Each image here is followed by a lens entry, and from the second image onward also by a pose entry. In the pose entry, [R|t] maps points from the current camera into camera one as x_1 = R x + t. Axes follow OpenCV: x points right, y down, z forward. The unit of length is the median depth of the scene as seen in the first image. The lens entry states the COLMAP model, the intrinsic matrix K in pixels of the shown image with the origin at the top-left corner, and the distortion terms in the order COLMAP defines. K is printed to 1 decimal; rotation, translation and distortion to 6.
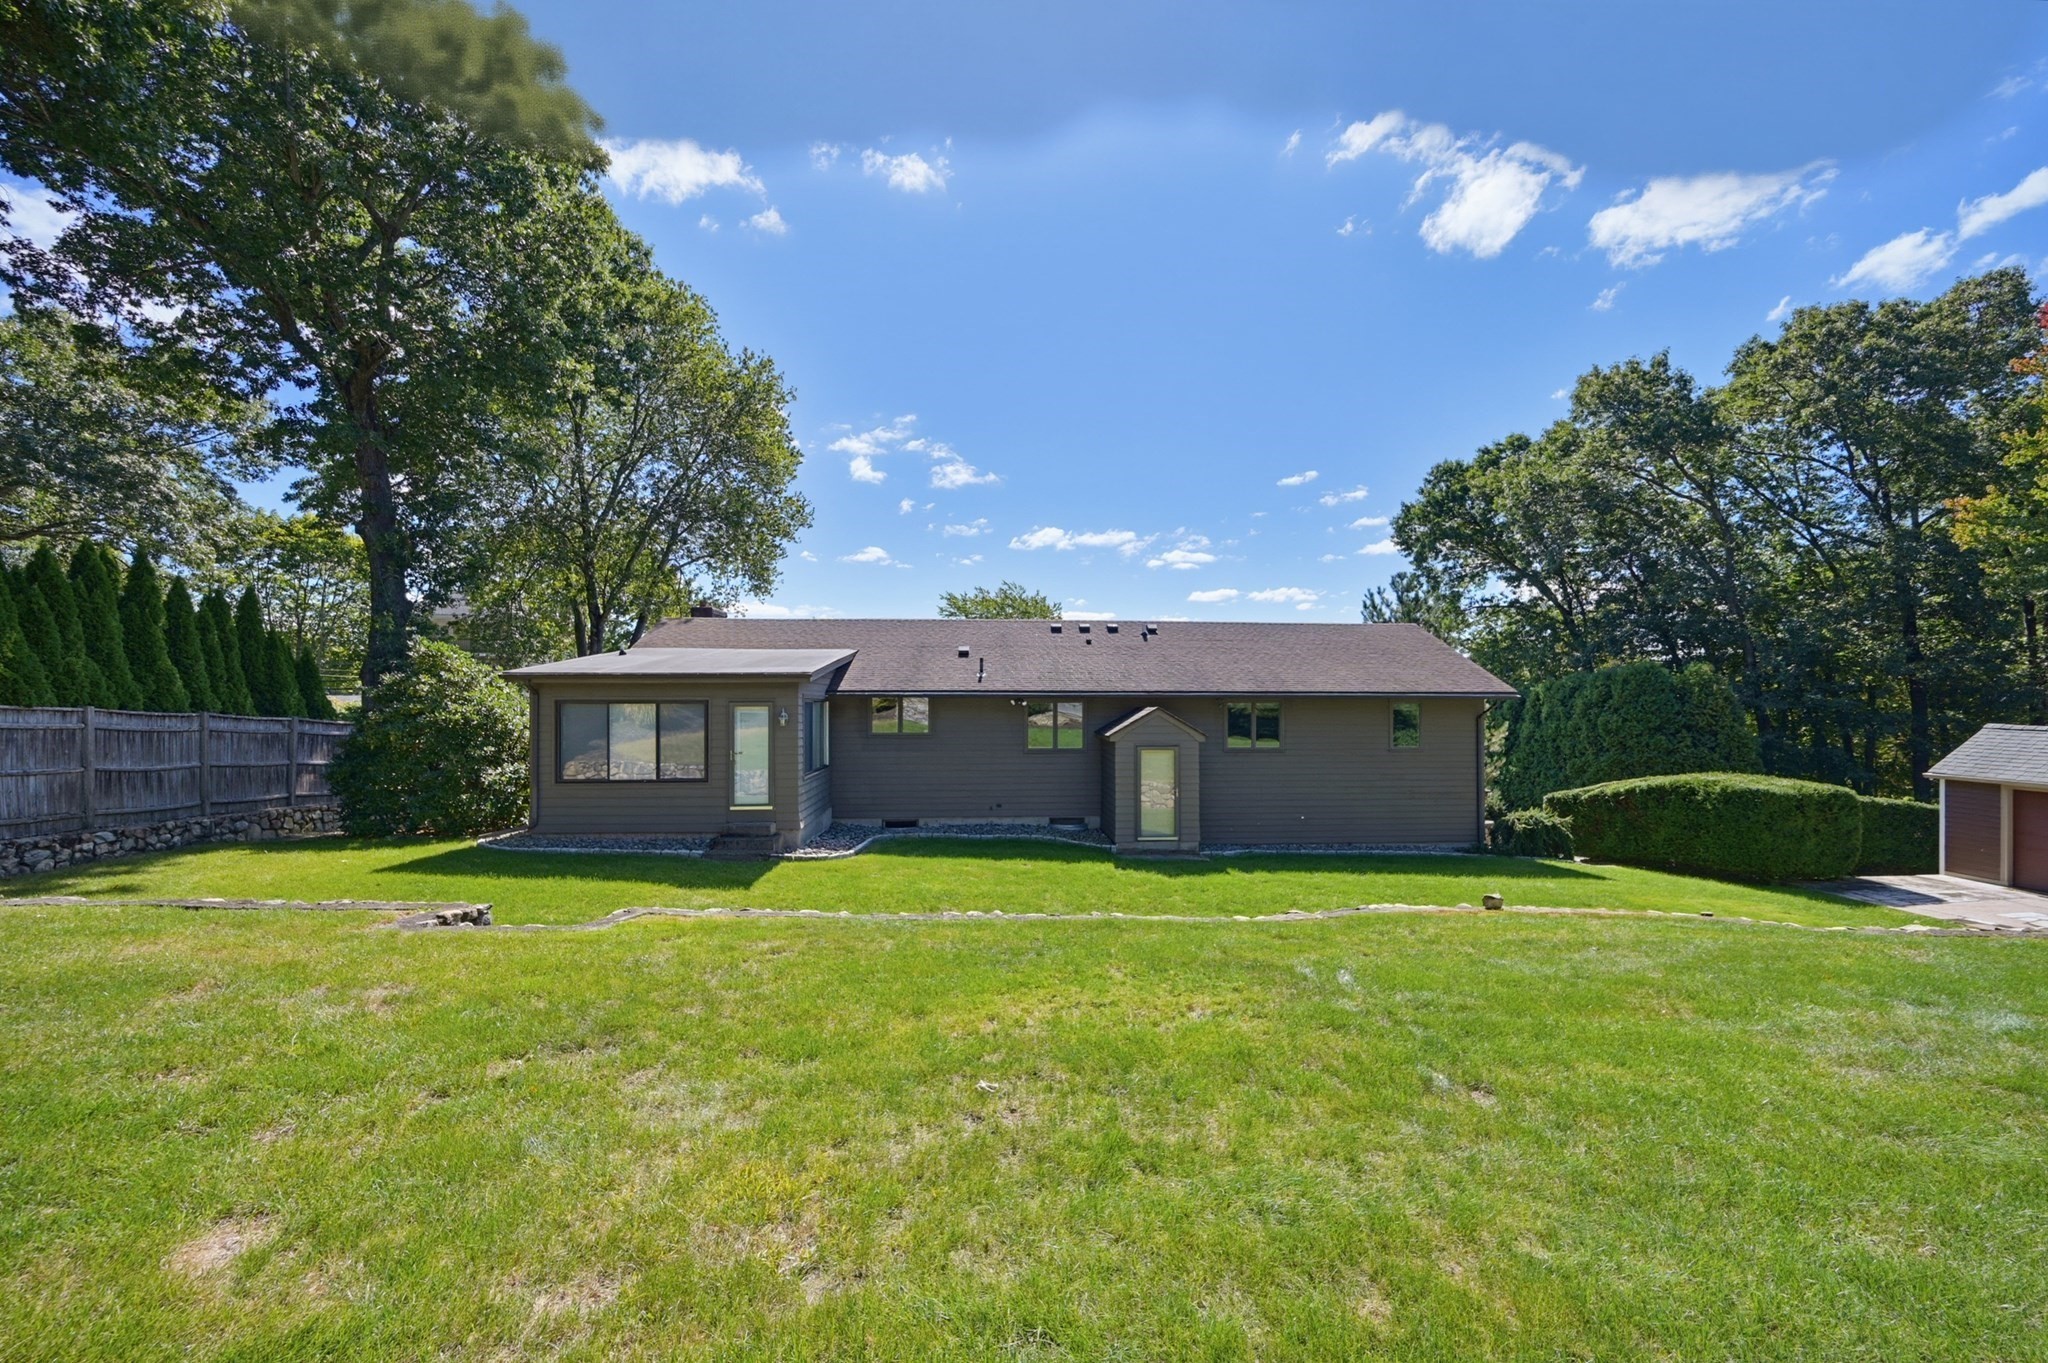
lens RADIAL K [[836.5, 0, 1044.9], [0, 836.5, 704.4], [0, 0, 1]] dist [-0.000260, 0.000725]
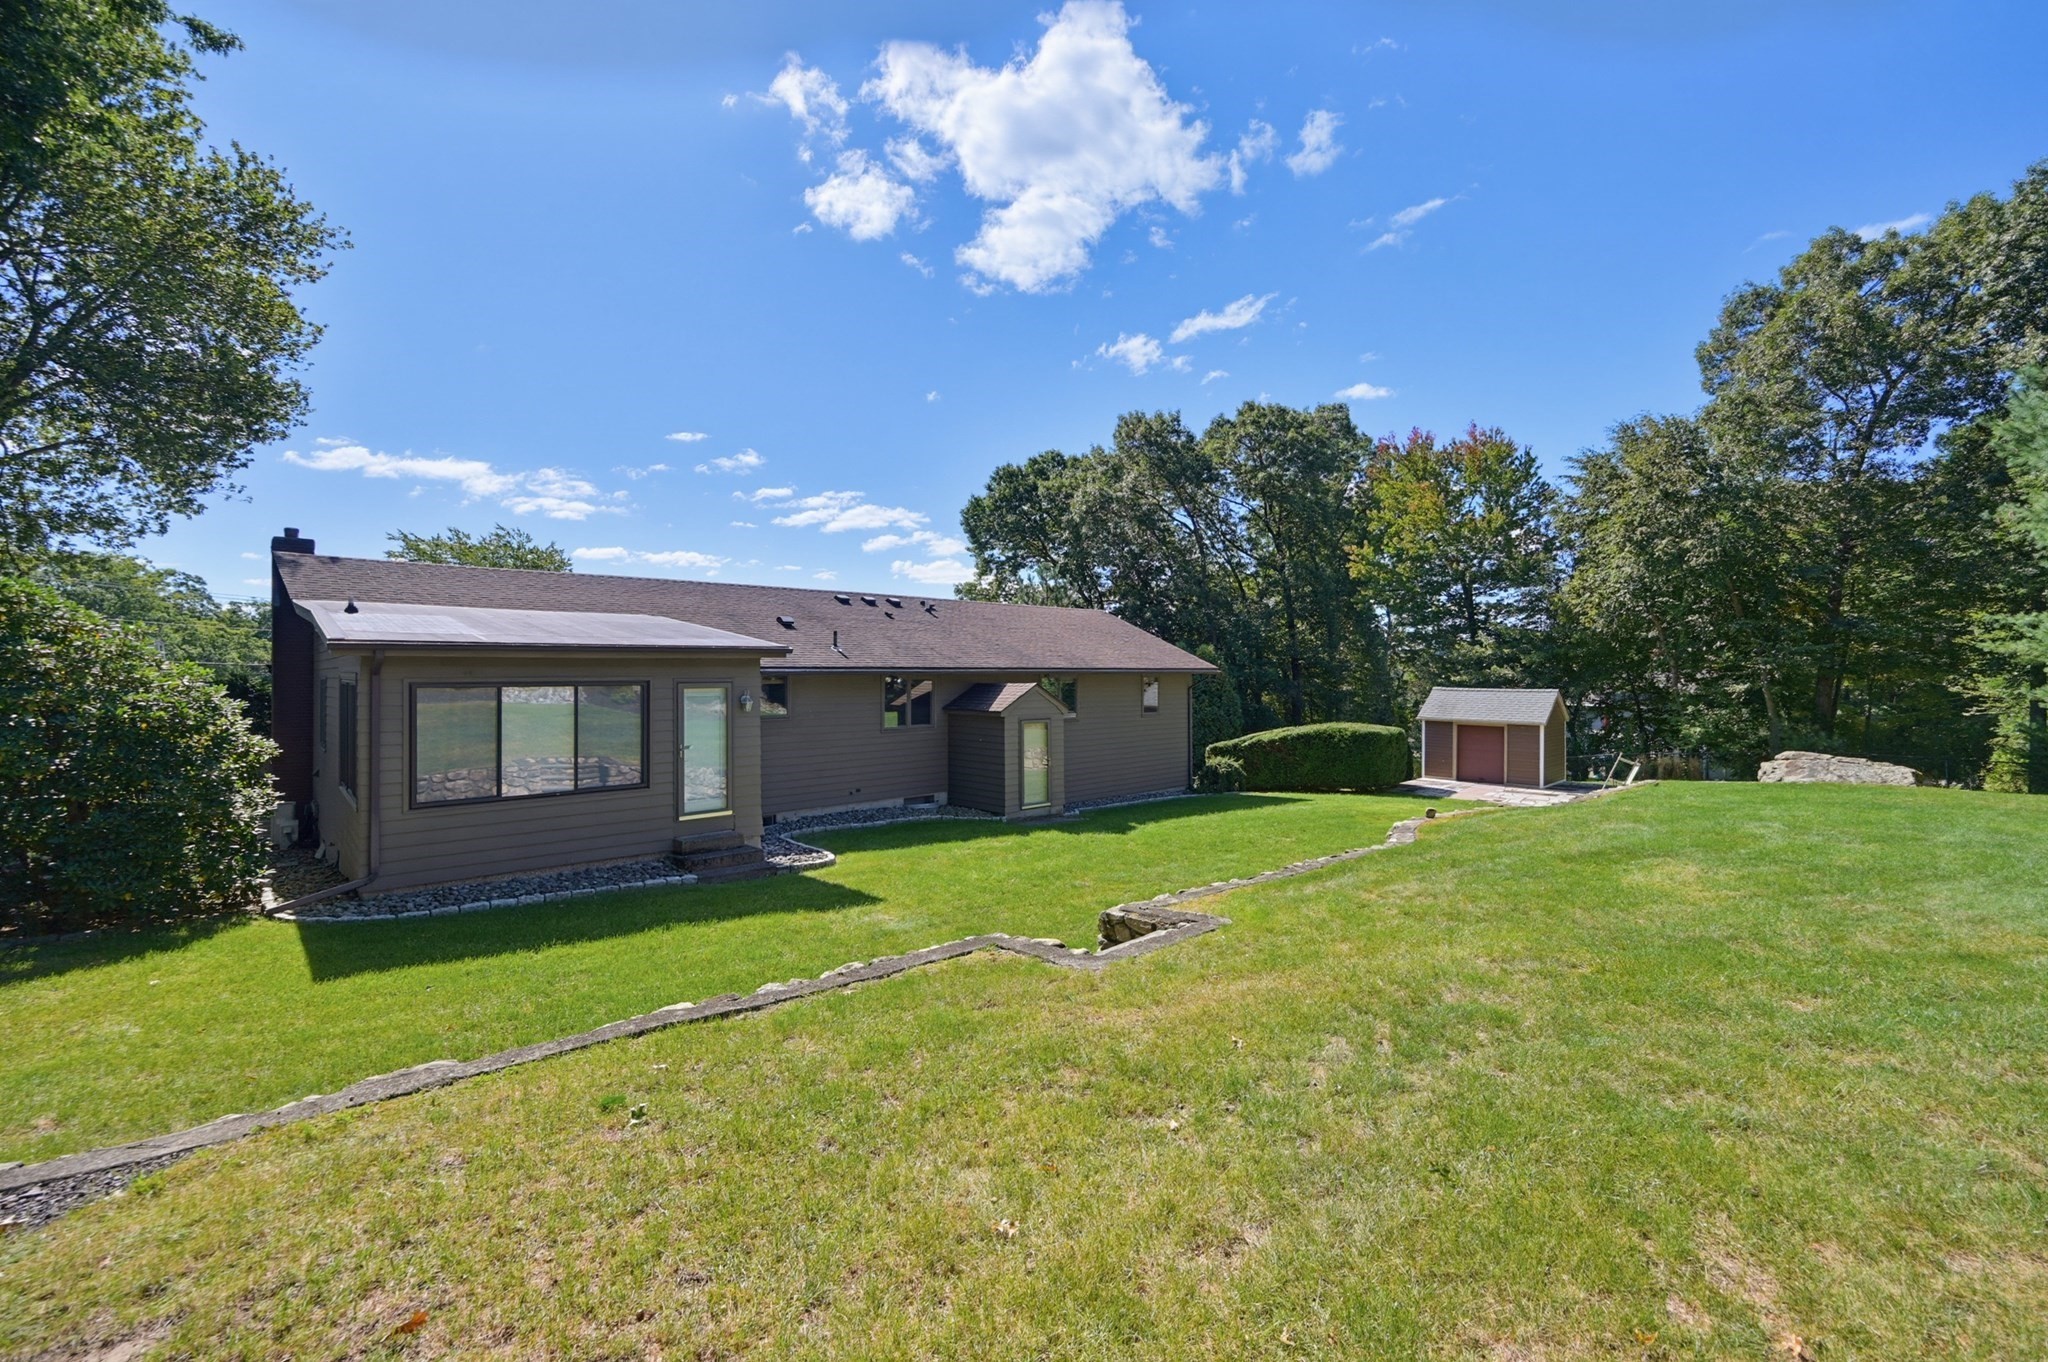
lens RADIAL K [[855.7, 0, 1058.0], [0, 855.7, 668.8], [0, 0, 1]] dist [0.002141, -0.000098]
pose [[0.770911, -0.001314, 0.636941, -0.464873], [0.006782, 0.999958, -0.006145, -0.006068], [-0.636907, 0.009057, 0.770888, 0.121302]]
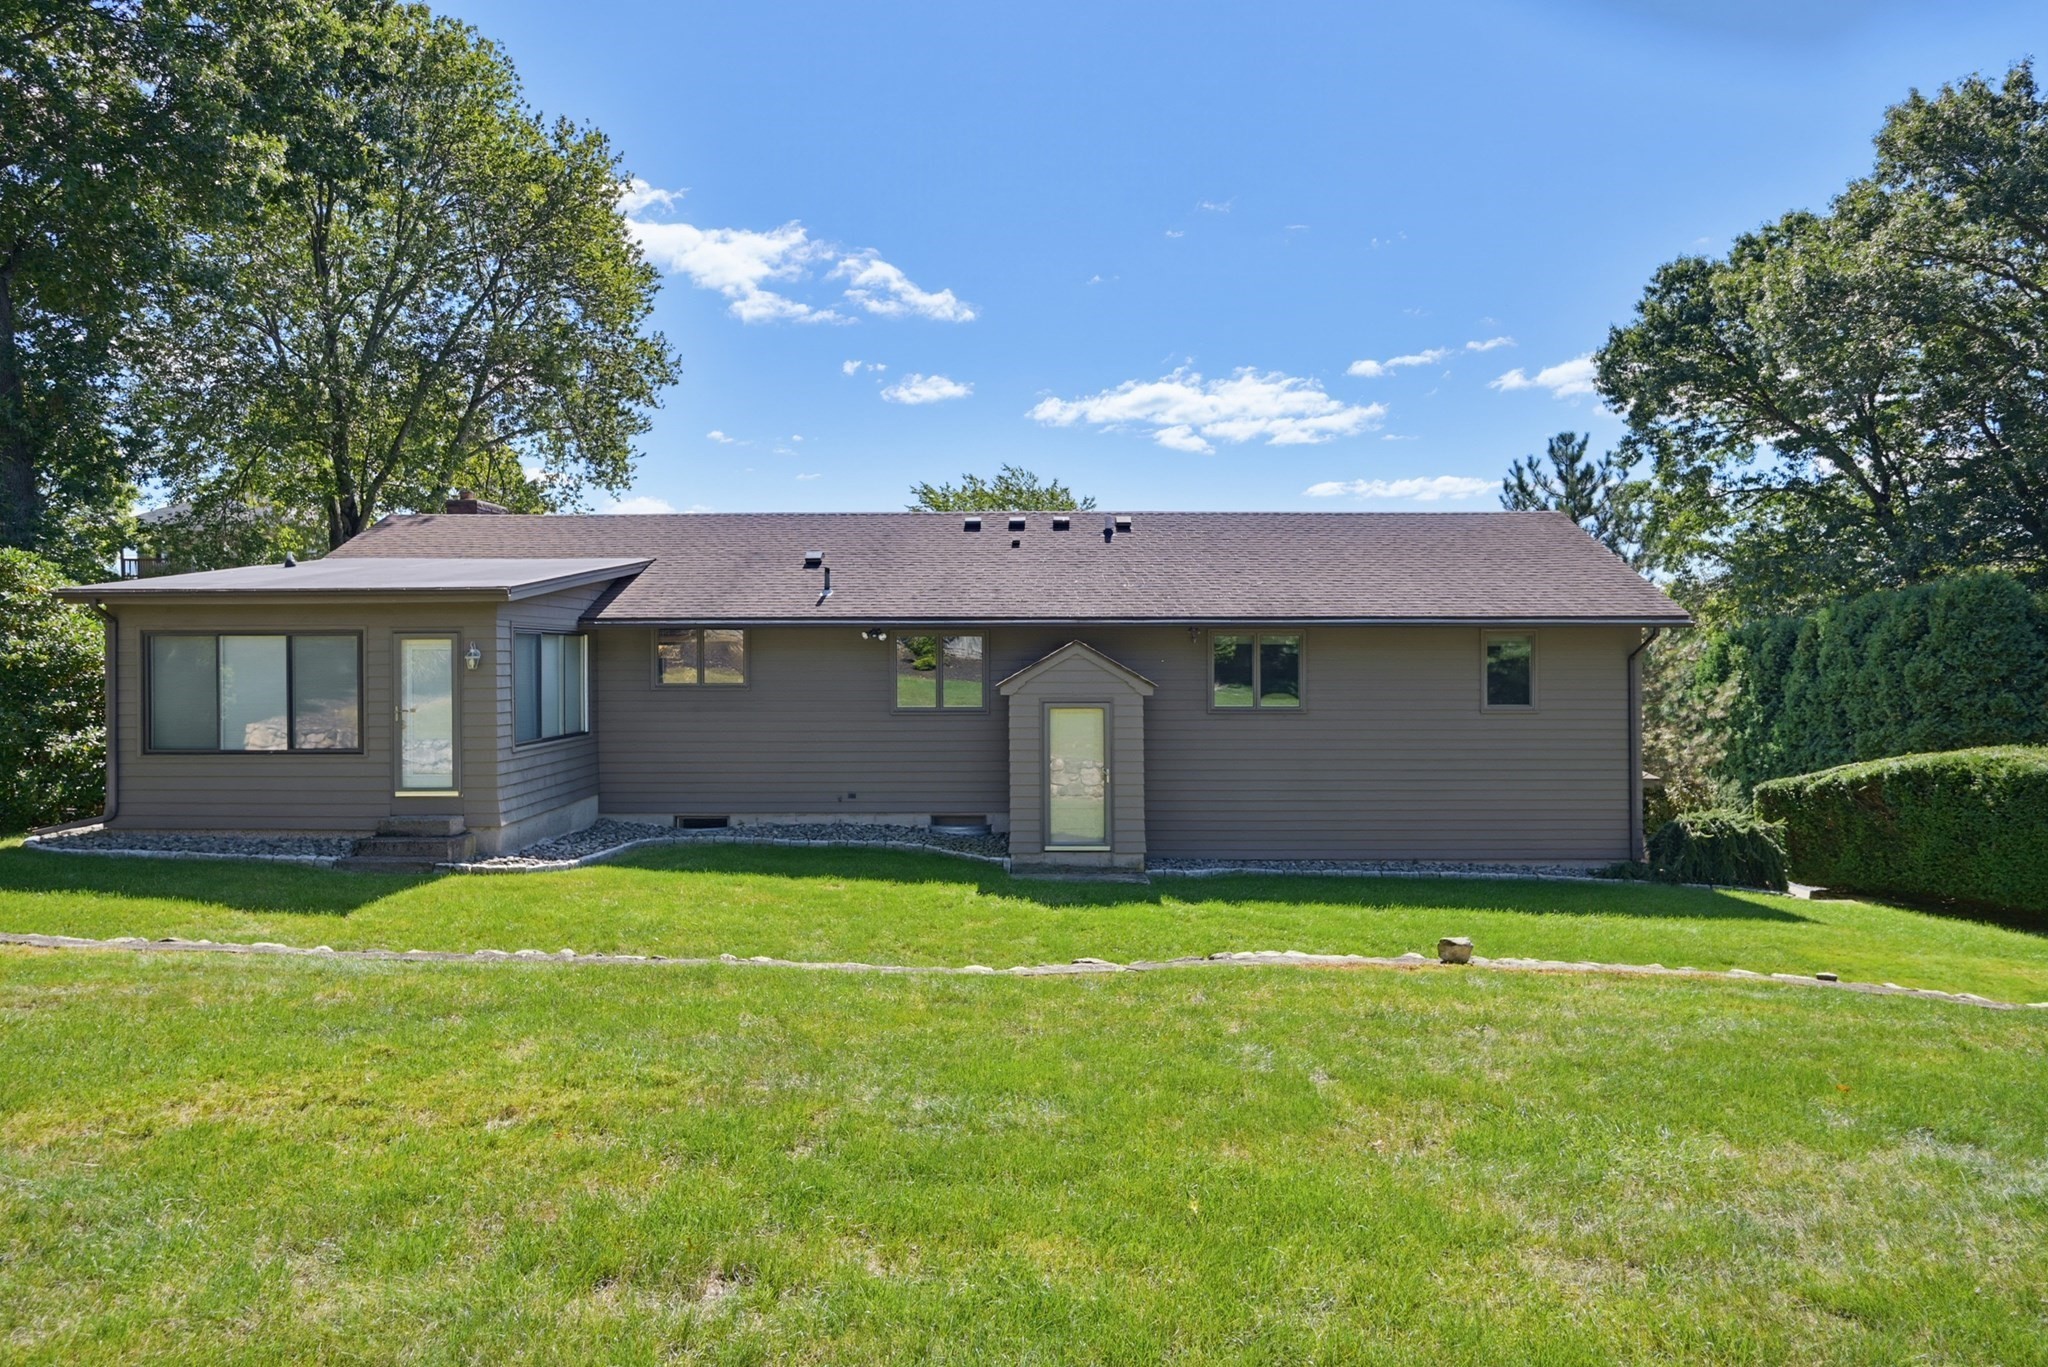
lens RADIAL K [[1252.9, 0, 1023.9], [0, 1252.9, 667.3], [0, 0, 1]] dist [-0.002865, 0.000528]
pose [[0.996183, -0.002696, -0.087248, 0.154302], [0.003406, 0.999962, 0.007990, 0.013748], [0.087223, -0.008256, 0.996155, 0.046296]]
